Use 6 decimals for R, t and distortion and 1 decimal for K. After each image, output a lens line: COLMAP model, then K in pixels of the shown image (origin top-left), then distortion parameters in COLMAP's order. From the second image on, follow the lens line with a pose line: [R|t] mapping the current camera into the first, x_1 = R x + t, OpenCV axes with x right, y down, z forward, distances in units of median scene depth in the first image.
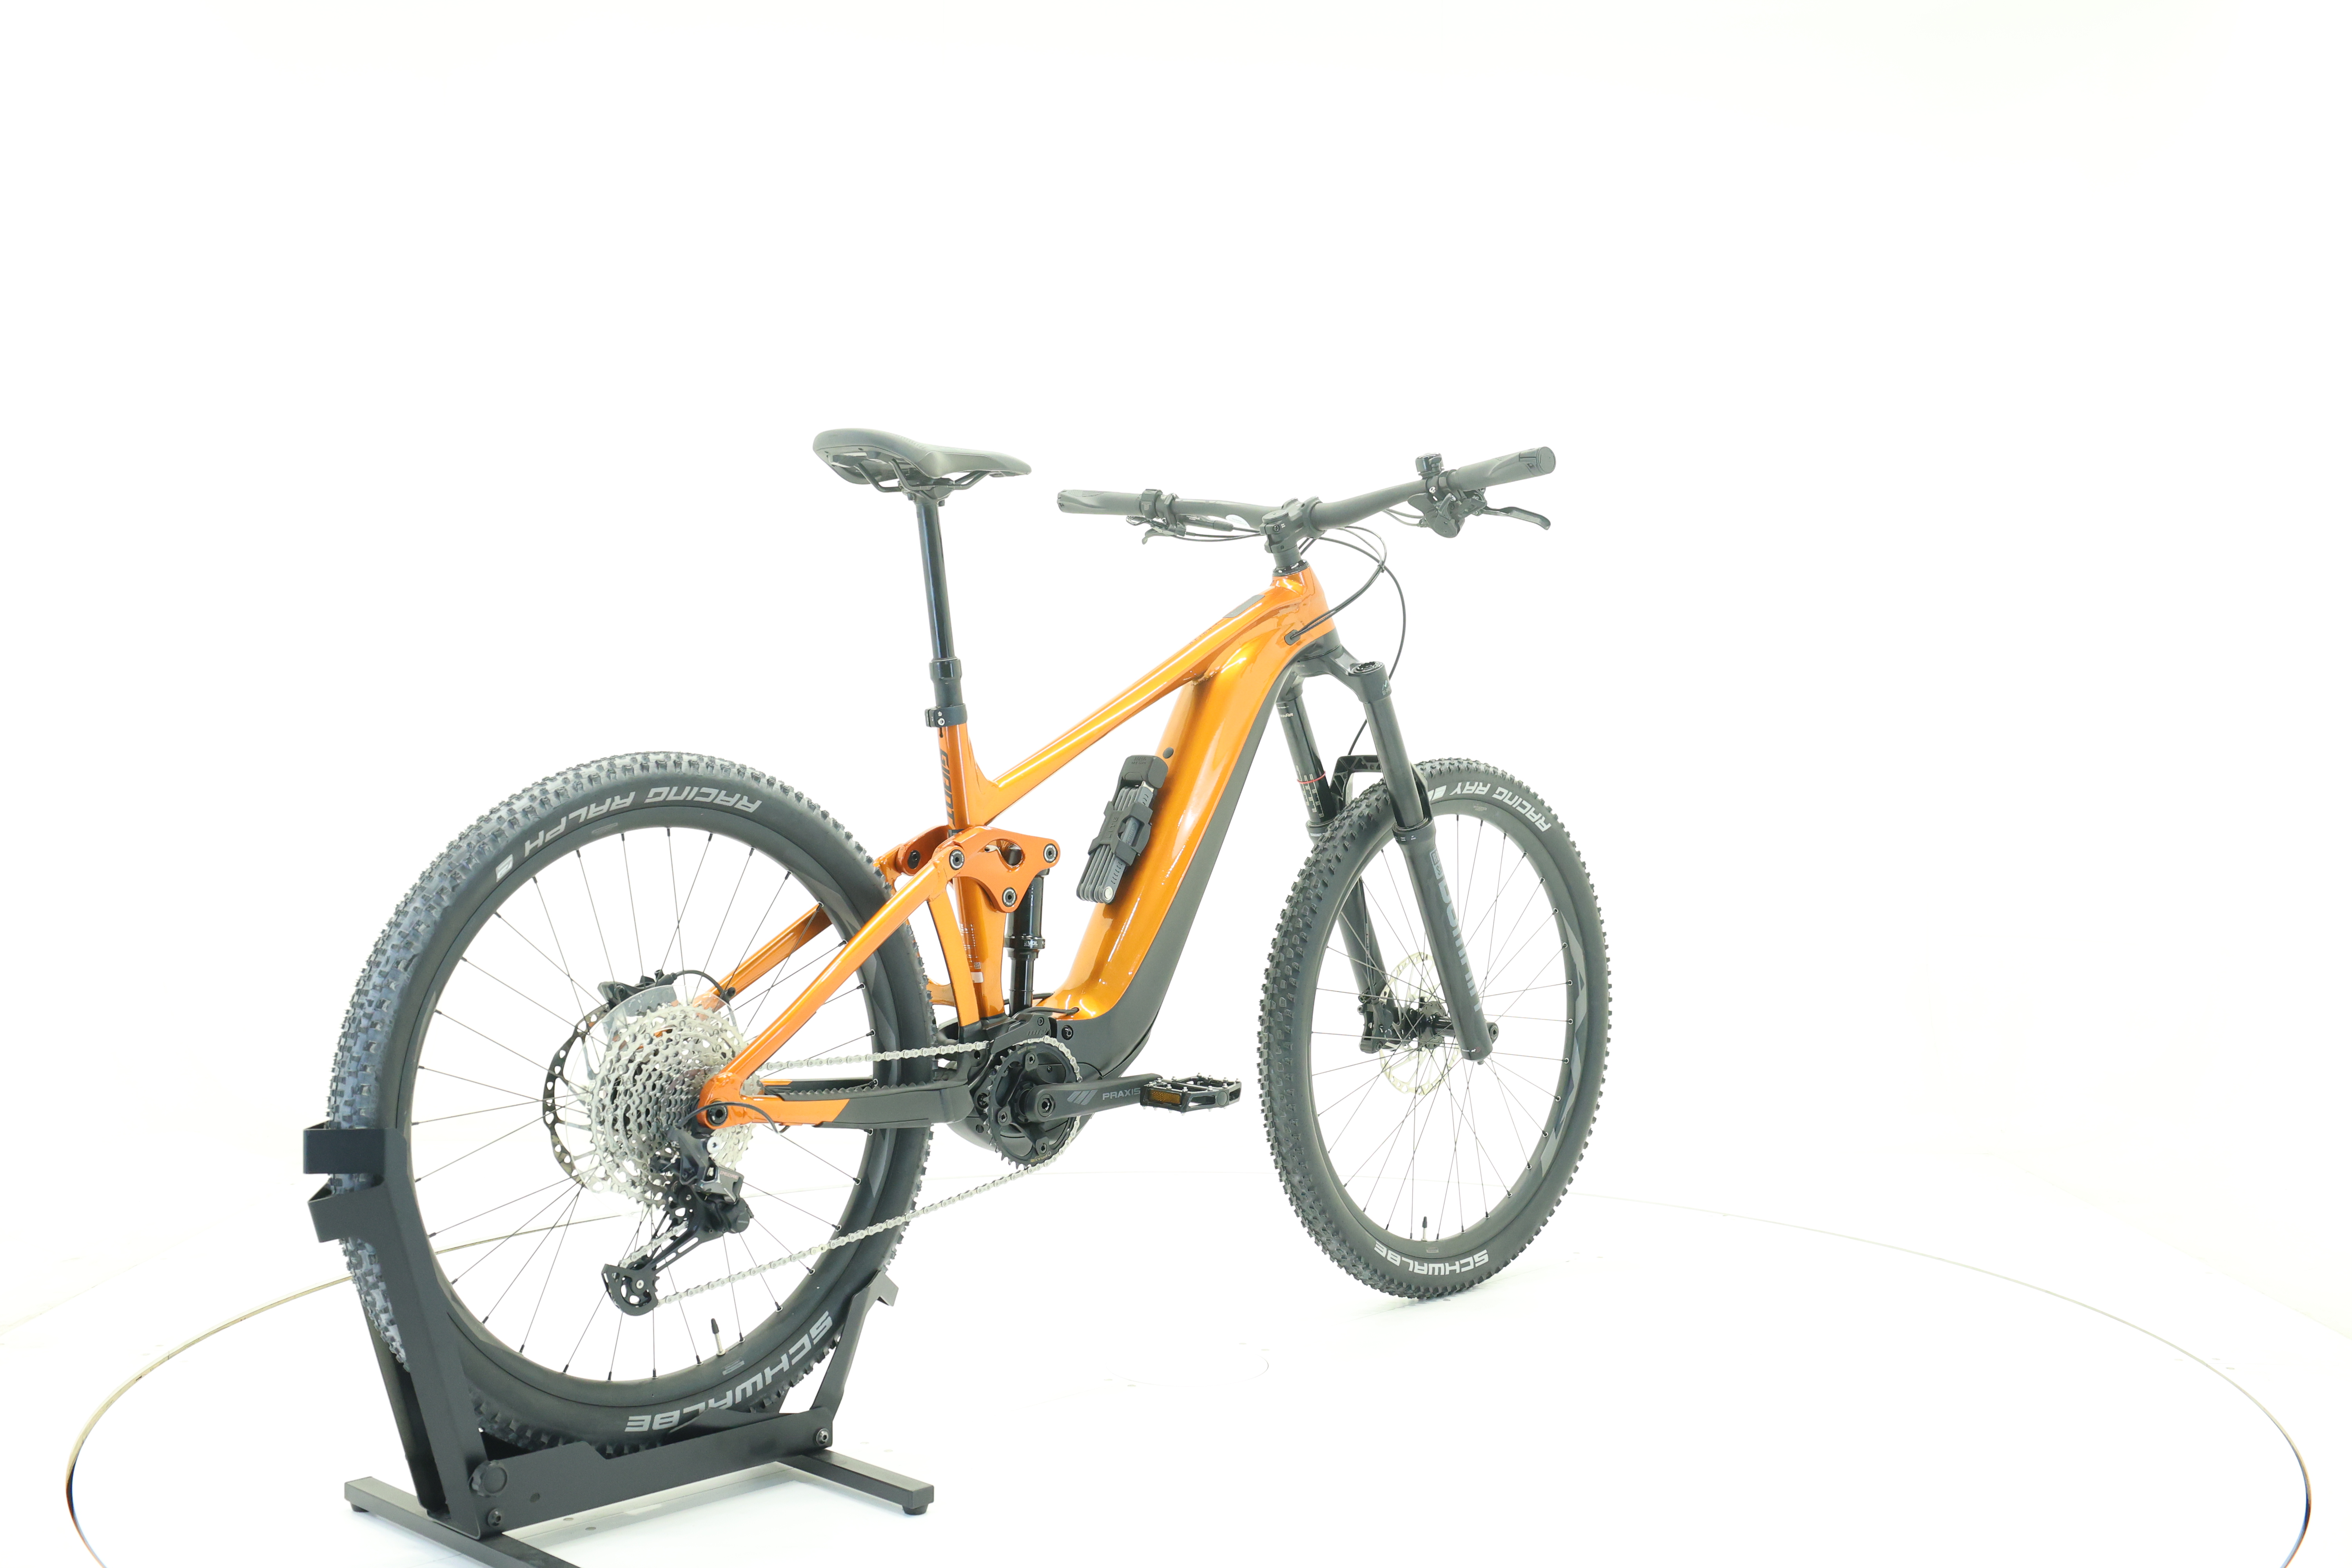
lens RADIAL K [[2420.4, 0, 1195.7], [0, 2420.4, 715.0], [0, 0, 1]] dist [-0.014853, 0.000000]
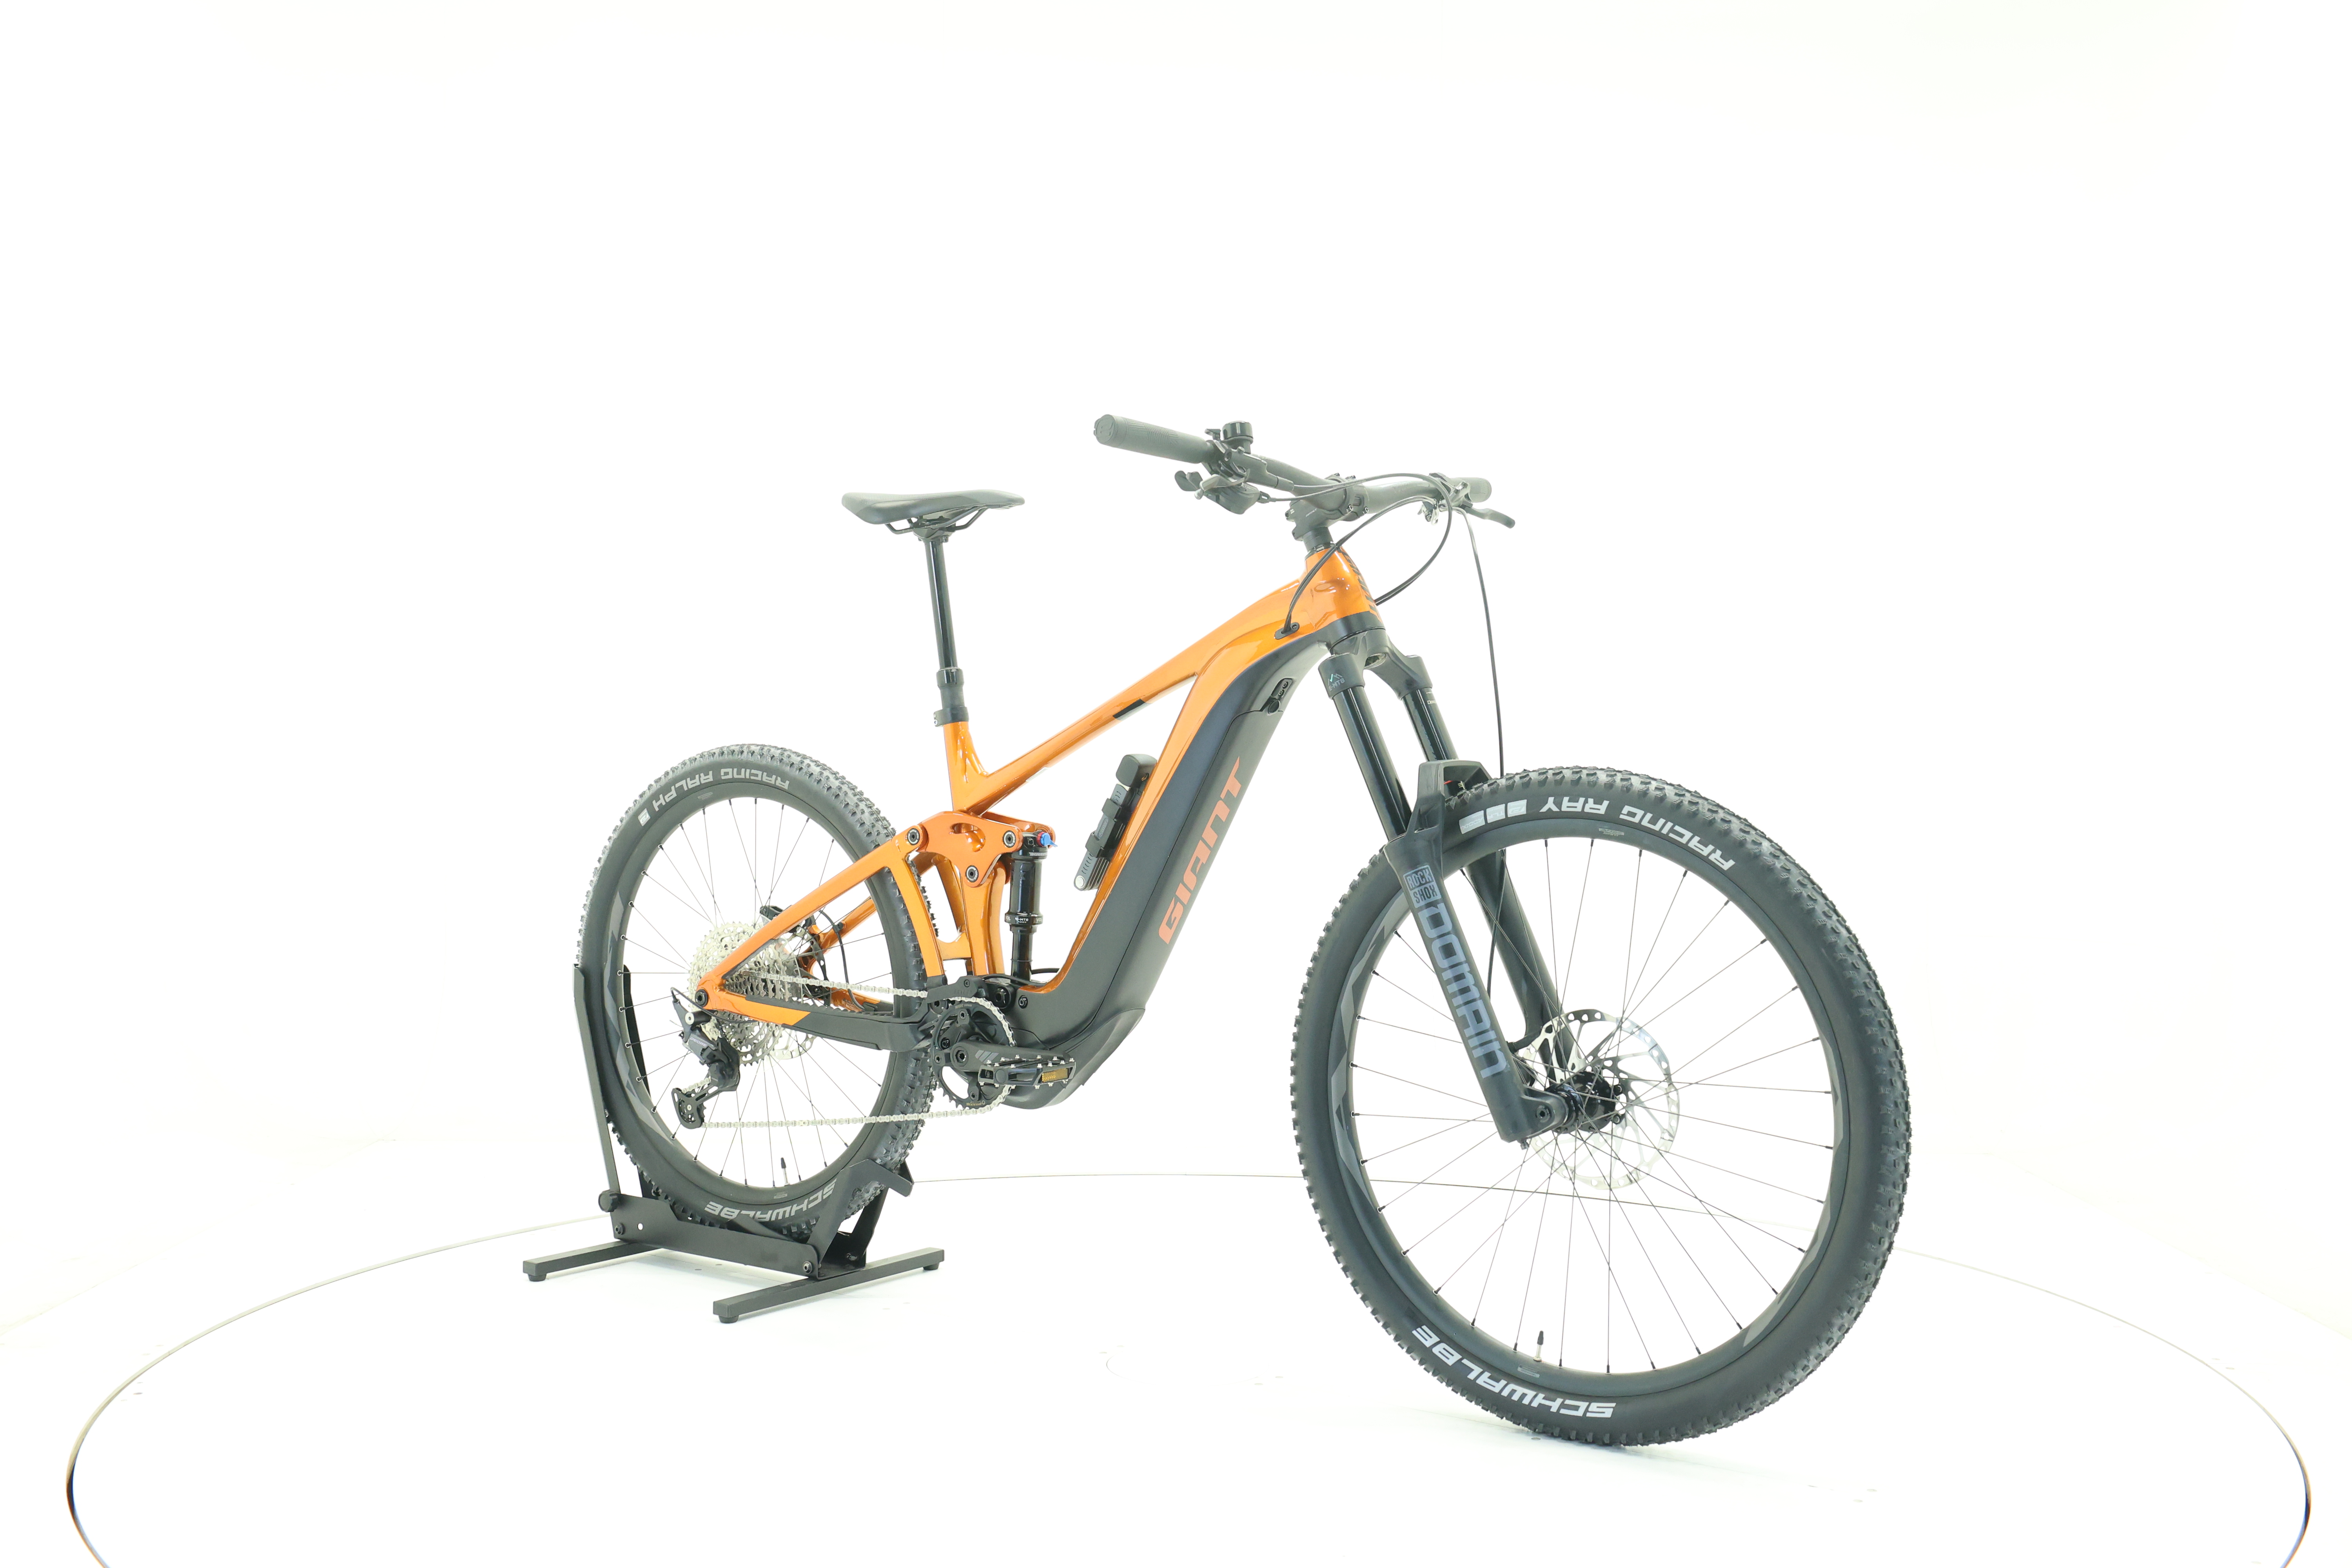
lens RADIAL K [[2420.4, 0, 1174.0], [0, 2420.4, 786.1], [0, 0, 1]] dist [-0.014853, 0.000000]
pose [[0.128656, 0.015321, -0.991571, 1.093049], [-0.003019, 0.999882, 0.015058, 0.016037], [0.991685, 0.001057, 0.128687, 0.960940]]
